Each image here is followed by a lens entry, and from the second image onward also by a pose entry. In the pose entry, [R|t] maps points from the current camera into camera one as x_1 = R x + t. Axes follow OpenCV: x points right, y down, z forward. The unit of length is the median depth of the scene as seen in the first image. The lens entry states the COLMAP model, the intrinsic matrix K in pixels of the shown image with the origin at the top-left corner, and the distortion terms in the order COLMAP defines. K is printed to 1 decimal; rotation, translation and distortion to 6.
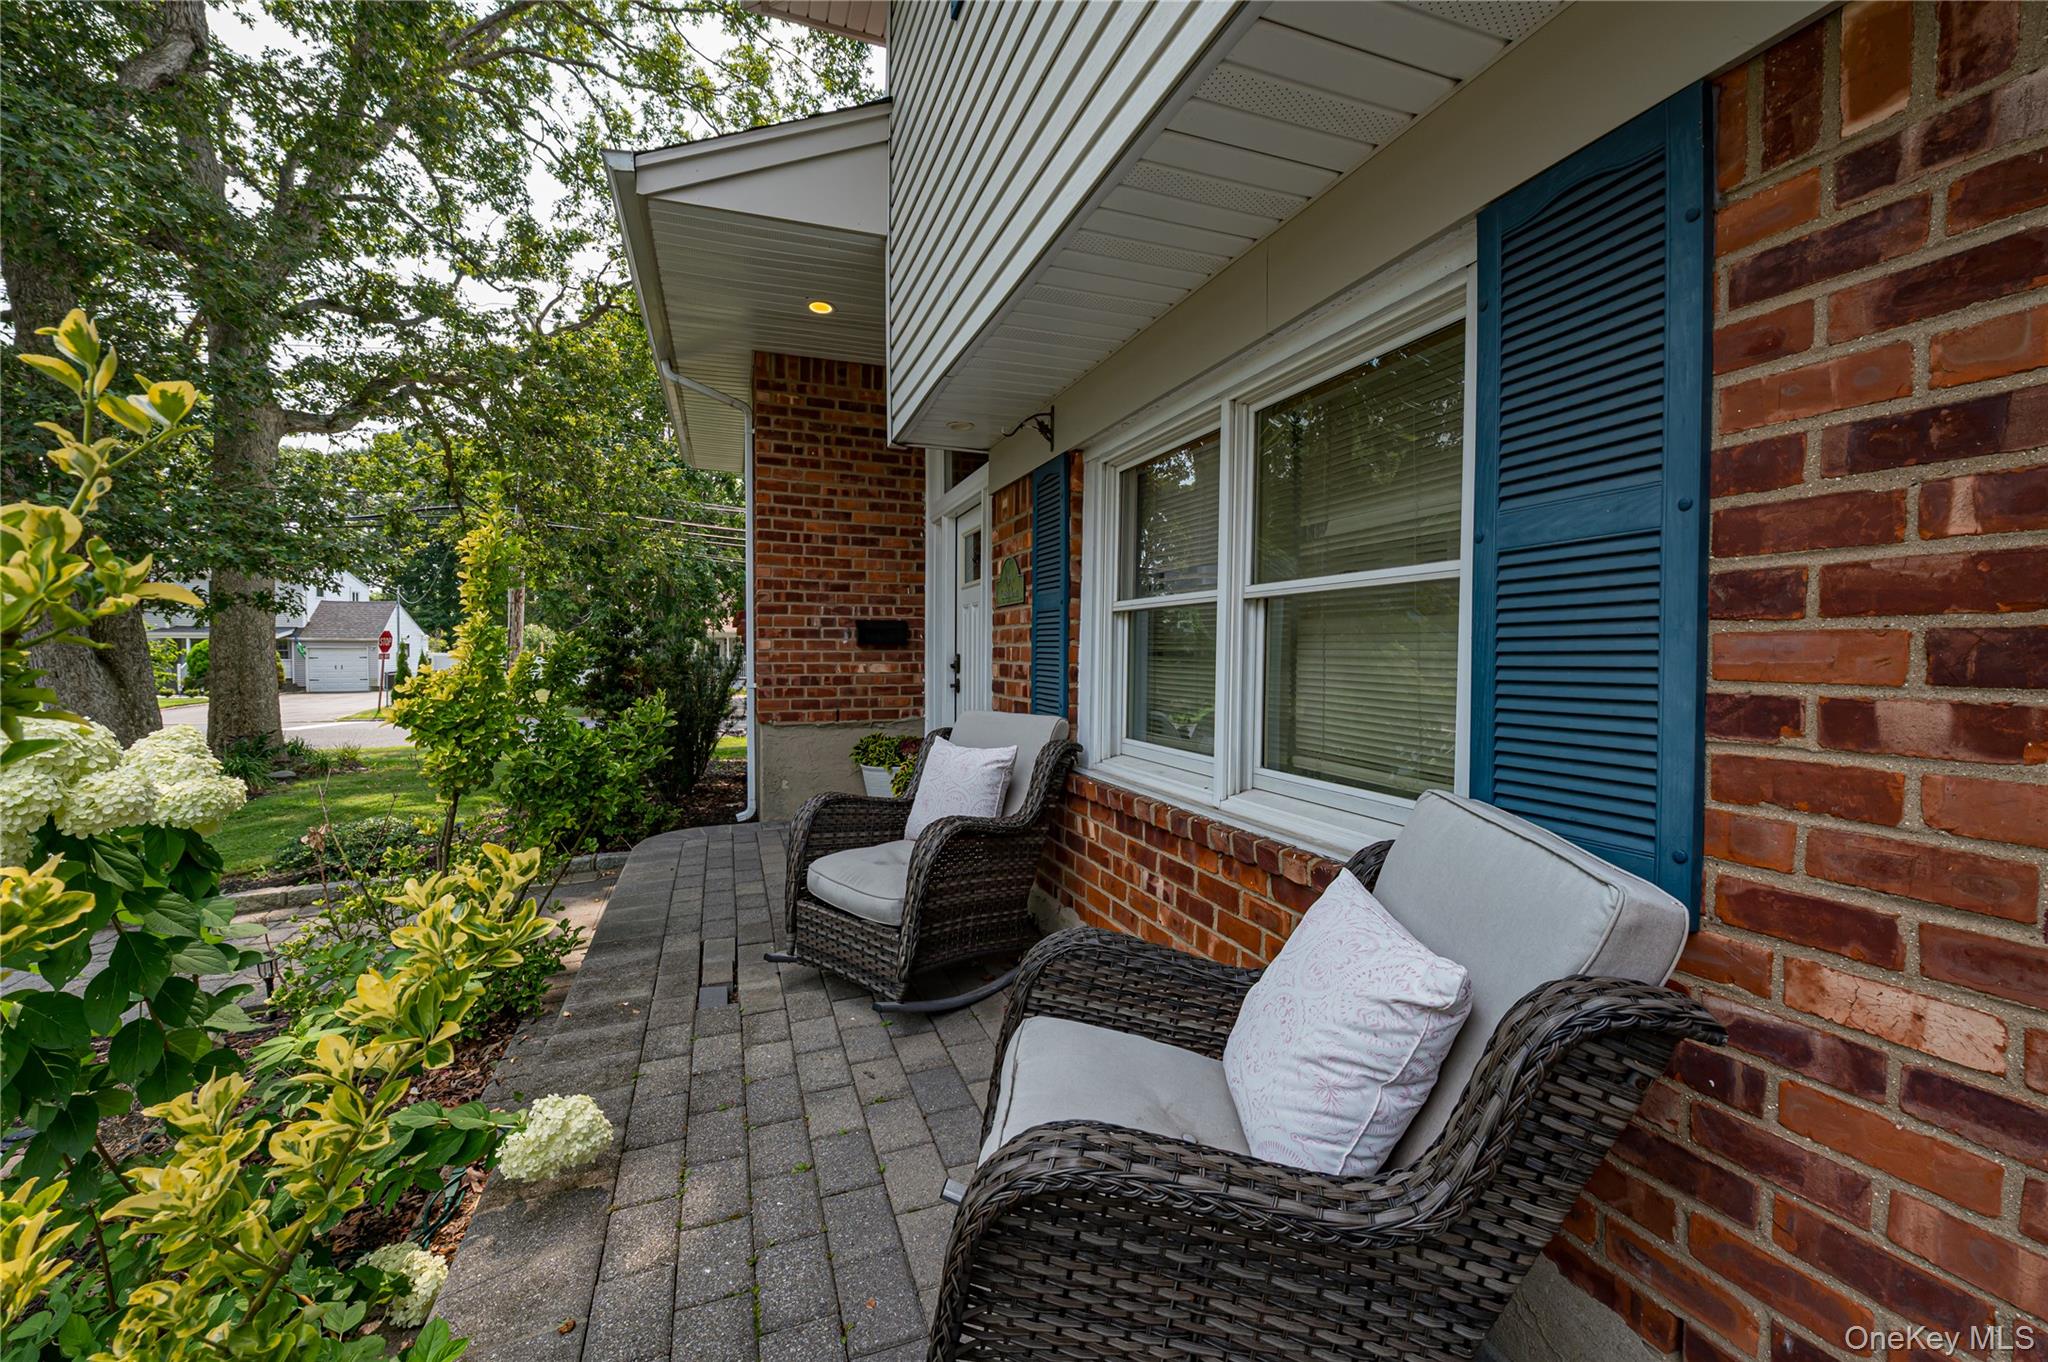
lens RADIAL K [[796.3, 0, 1019.4], [0, 796.3, 681.2], [0, 0, 1]] dist [0.002958, -0.000480]
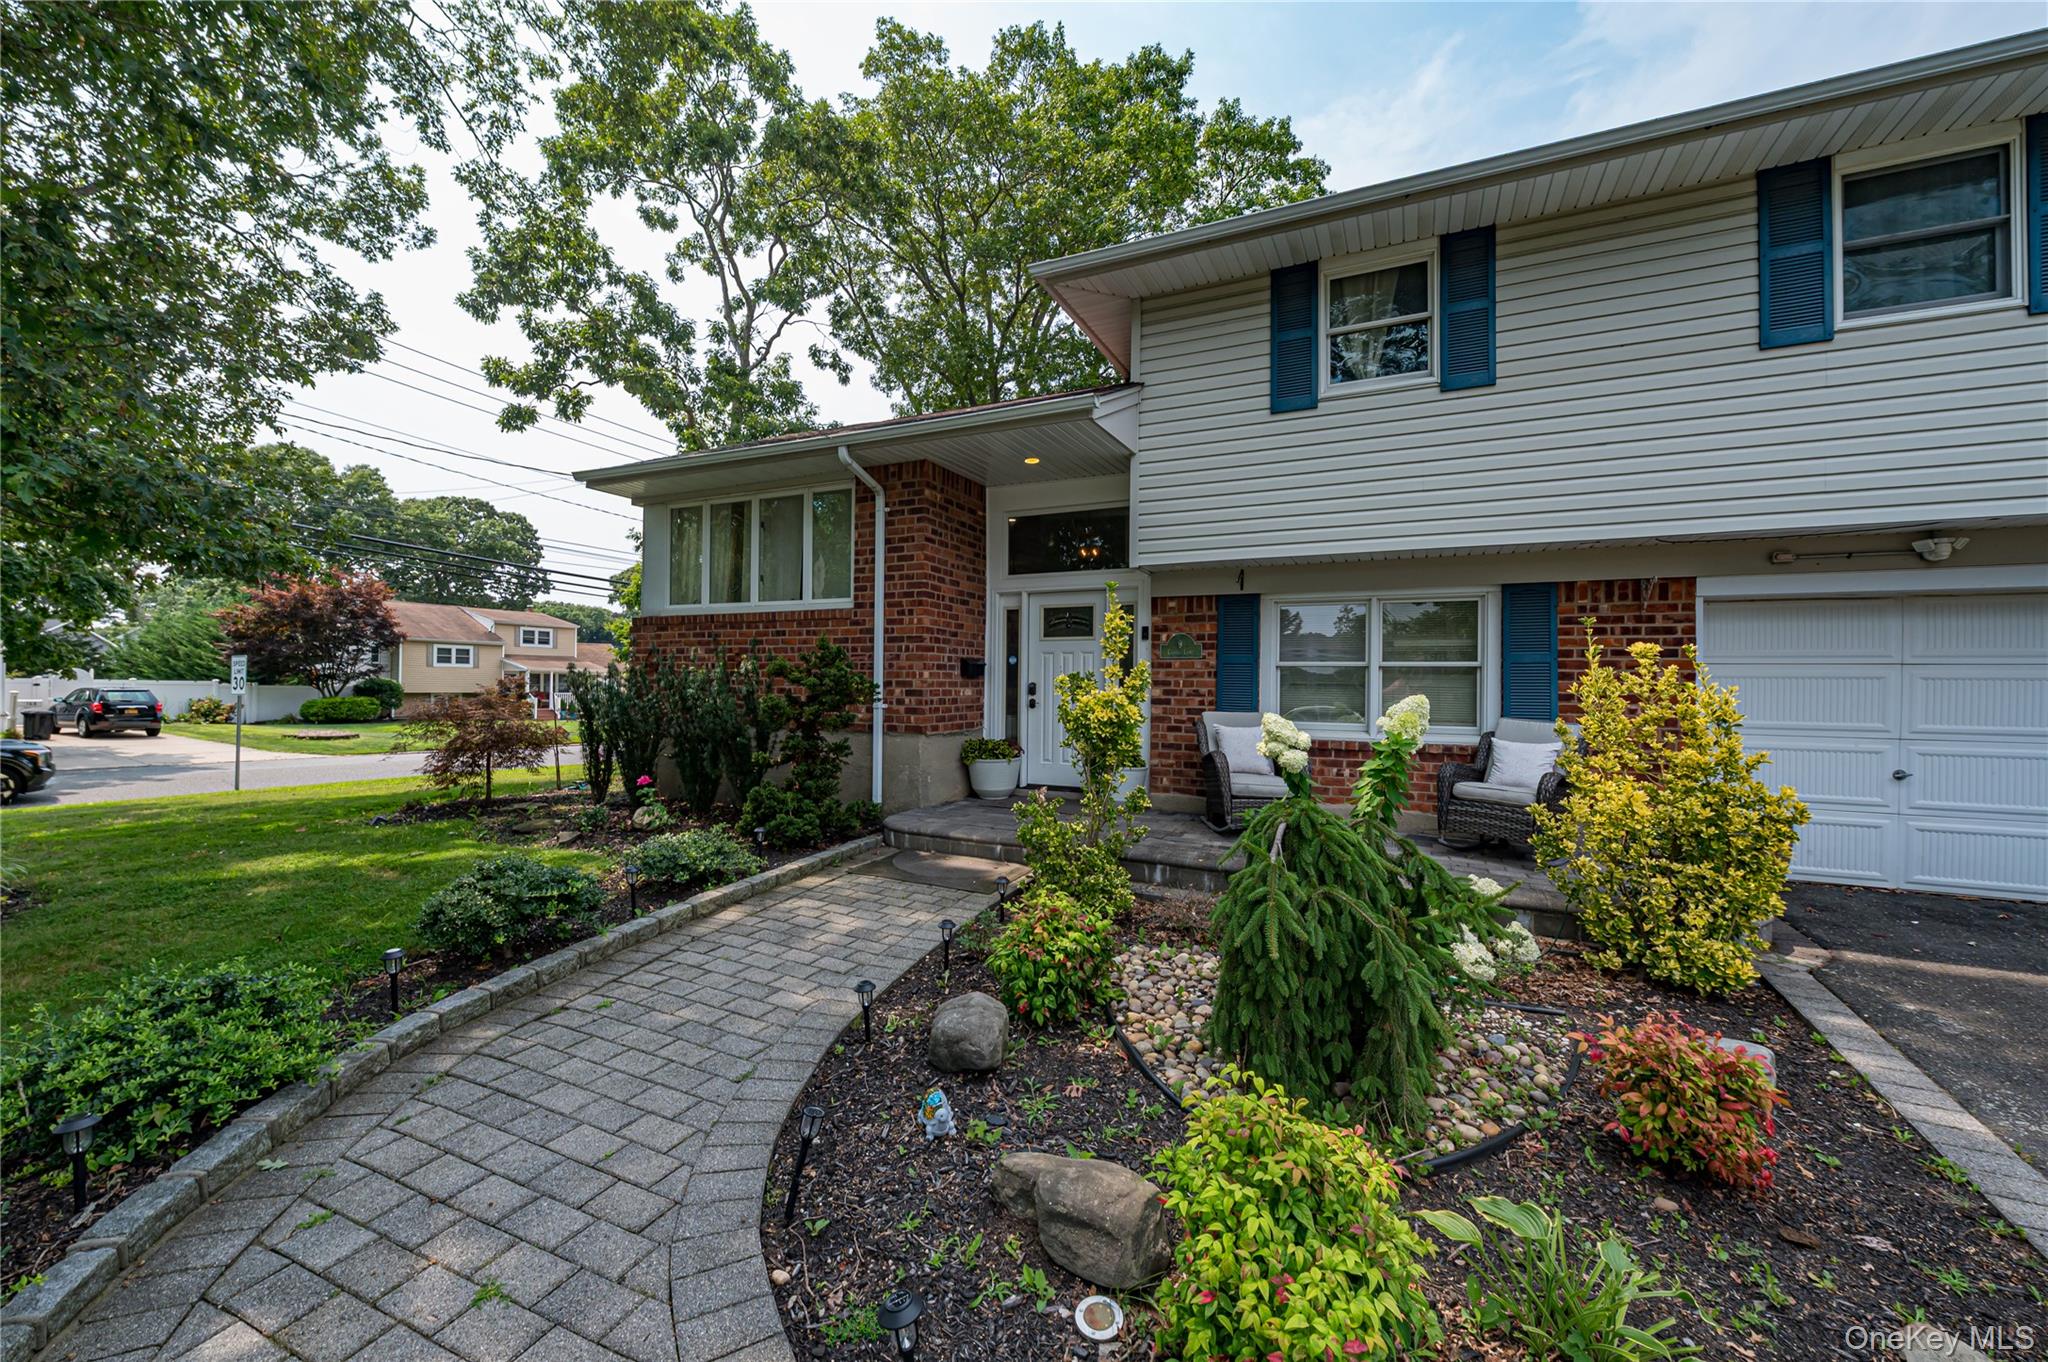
lens RADIAL K [[796.3, 0, 1019.4], [0, 796.3, 681.2], [0, 0, 1]] dist [0.002958, -0.000480]
pose [[0.726847, 0.007532, 0.686758, -1.119956], [0.015869, 0.999489, -0.027758, 0.004767], [-0.686616, 0.031074, 0.726356, -0.086403]]
